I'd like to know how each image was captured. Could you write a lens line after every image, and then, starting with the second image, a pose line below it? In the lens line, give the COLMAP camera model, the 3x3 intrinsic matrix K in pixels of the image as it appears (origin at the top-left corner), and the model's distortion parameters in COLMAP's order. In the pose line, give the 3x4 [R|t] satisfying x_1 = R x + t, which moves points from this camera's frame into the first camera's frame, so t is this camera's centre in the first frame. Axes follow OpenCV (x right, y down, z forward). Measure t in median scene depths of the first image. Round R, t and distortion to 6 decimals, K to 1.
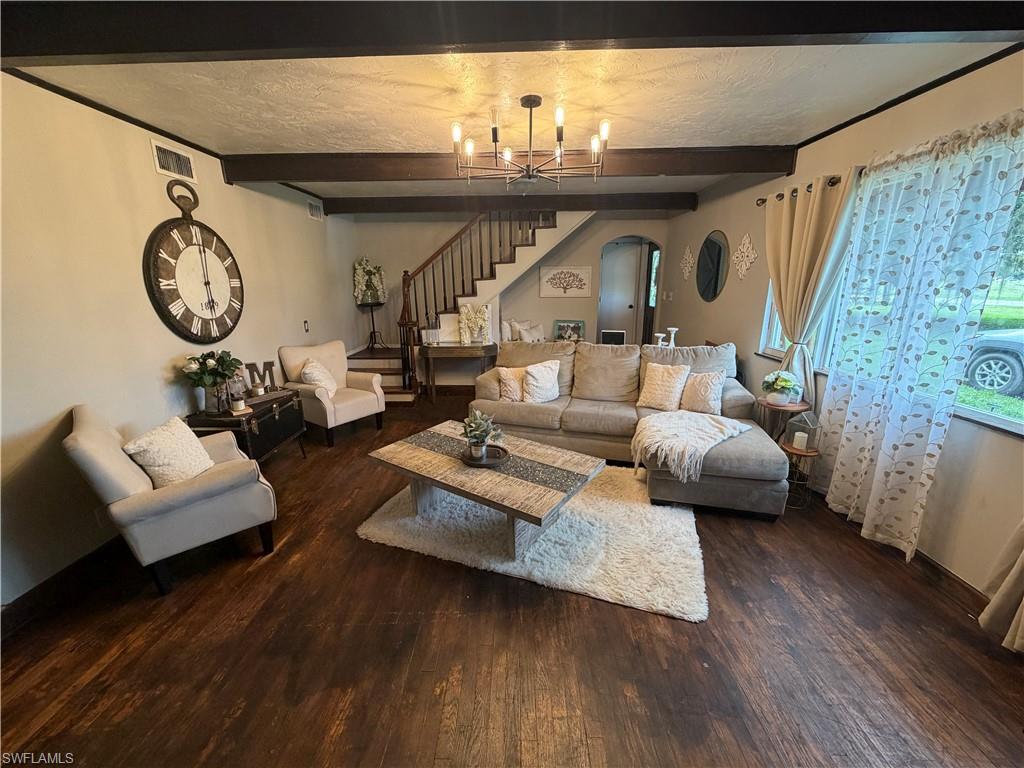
lens RADIAL K [[406.7, 0, 510.8], [0, 406.7, 386.6], [0, 0, 1]] dist [-0.000037, 0.000036]
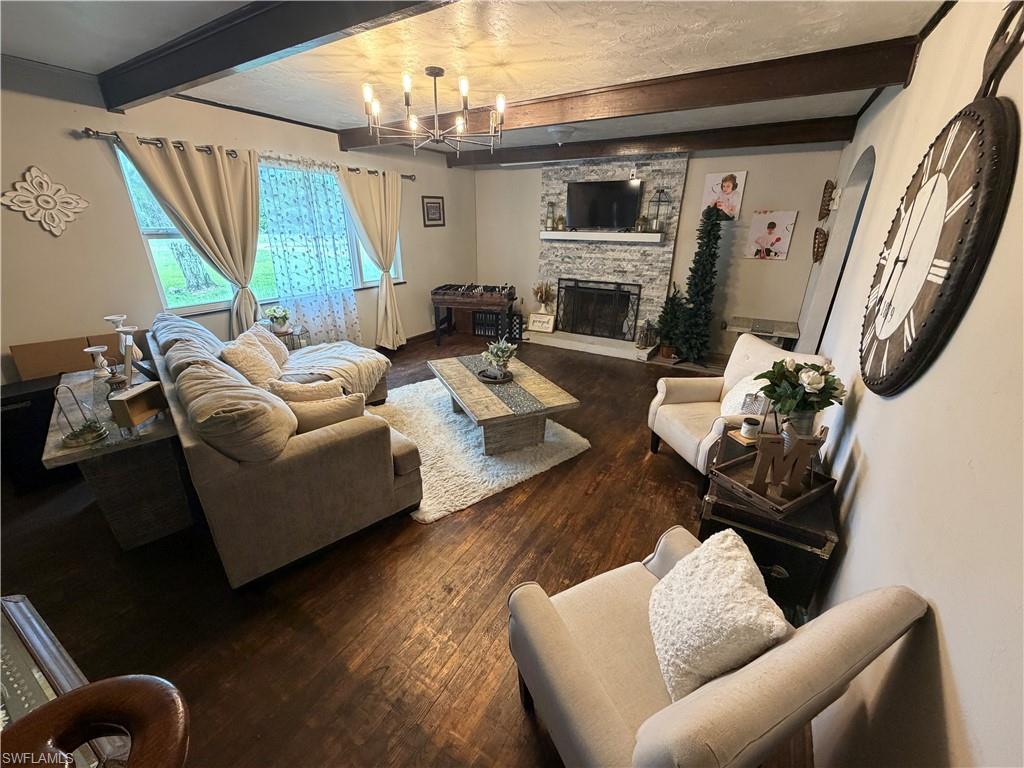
lens RADIAL K [[408.1, 0, 509.9], [0, 408.1, 384.7], [0, 0, 1]] dist [0.000386, 0.000049]
pose [[-0.862441, -0.187215, 0.470262, -0.509330], [0.128706, 0.817429, 0.561466, -0.375429], [-0.489521, 0.544757, -0.680889, 1.323930]]
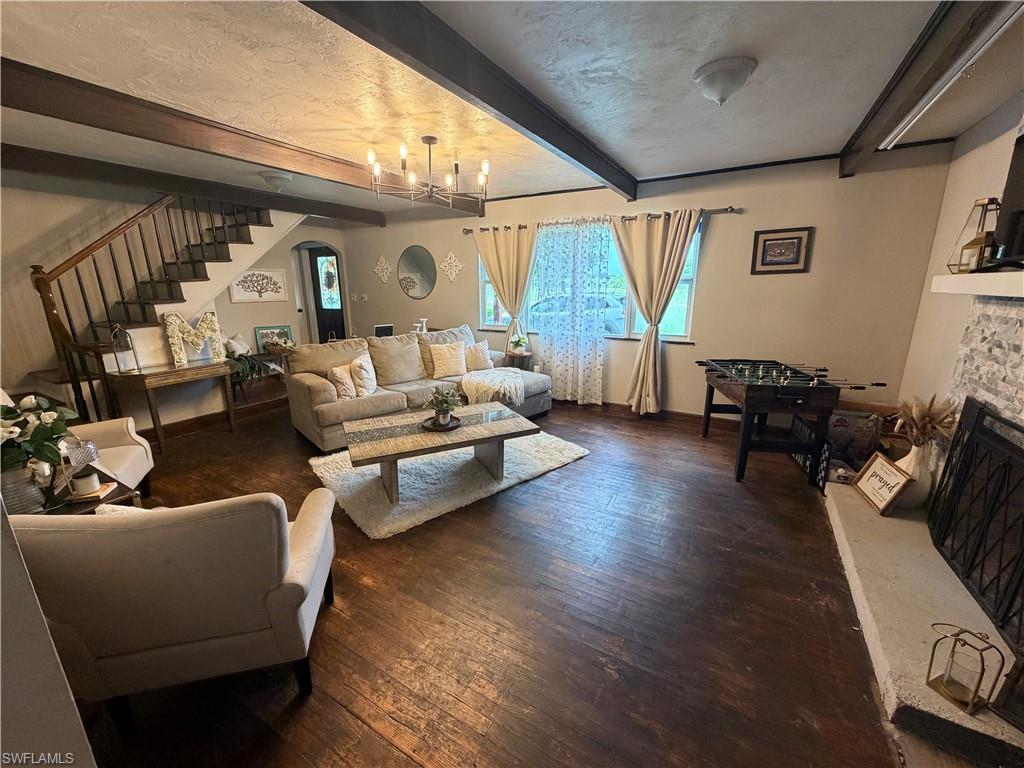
lens RADIAL K [[408.1, 0, 509.9], [0, 408.1, 384.7], [0, 0, 1]] dist [0.000386, 0.000049]
pose [[0.492913, -0.203371, 0.845977, -0.675805], [0.224672, 0.969075, 0.102057, -0.012512], [-0.840571, 0.139762, 0.523361, 0.130418]]
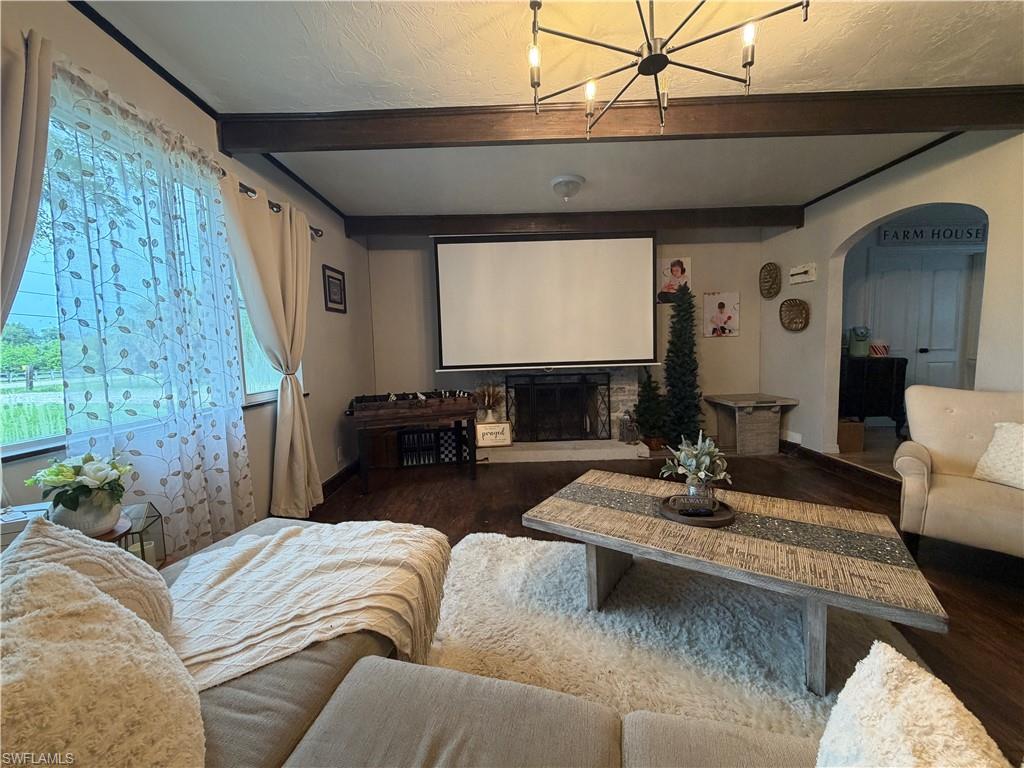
lens RADIAL K [[408.1, 0, 509.9], [0, 408.1, 384.7], [0, 0, 1]] dist [0.000386, 0.000049]
pose [[-0.999259, 0.035727, -0.014353, 0.179147], [0.028746, 0.940283, 0.339179, -0.191827], [0.025614, 0.338515, -0.940612, 1.105620]]
